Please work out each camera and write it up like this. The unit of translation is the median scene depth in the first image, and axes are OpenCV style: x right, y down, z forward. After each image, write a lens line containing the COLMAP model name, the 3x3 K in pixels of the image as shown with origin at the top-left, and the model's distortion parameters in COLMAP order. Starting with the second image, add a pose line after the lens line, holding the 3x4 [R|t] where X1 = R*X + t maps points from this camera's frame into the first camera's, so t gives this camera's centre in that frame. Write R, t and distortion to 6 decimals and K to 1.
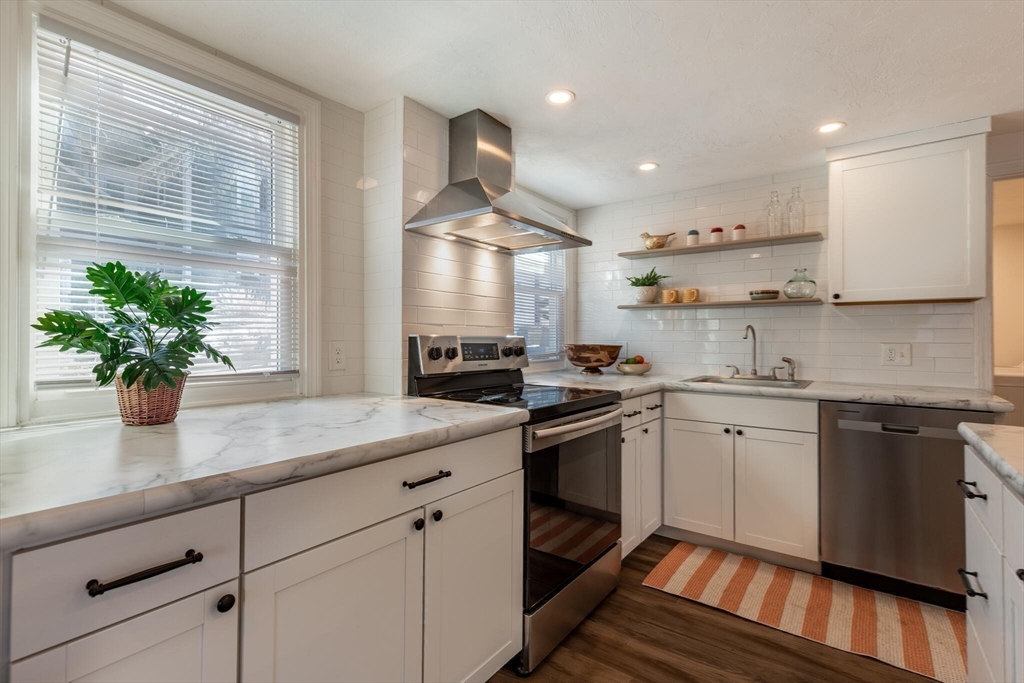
lens RADIAL K [[472.8, 0, 518.5], [0, 472.8, 337.6], [0, 0, 1]] dist [0.001918, 0.000144]
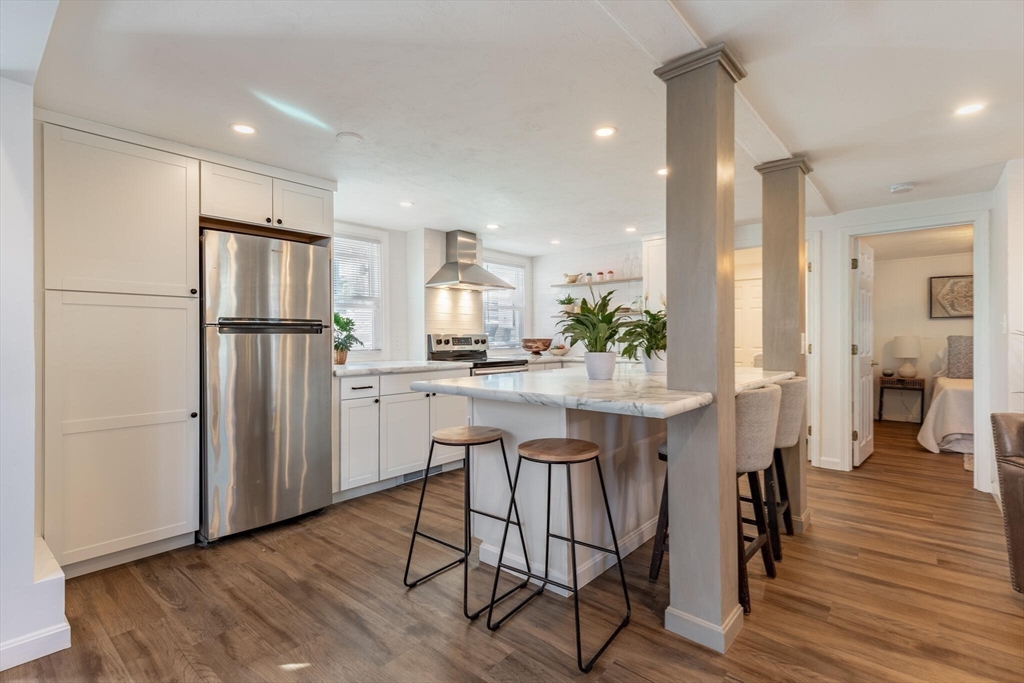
lens RADIAL K [[472.8, 0, 518.5], [0, 472.8, 337.6], [0, 0, 1]] dist [0.001918, 0.000144]
pose [[0.997092, -0.009849, -0.075564, 0.289669], [0.009934, 0.999950, 0.000749, 0.012061], [0.075553, -0.001497, 0.997141, -0.950965]]
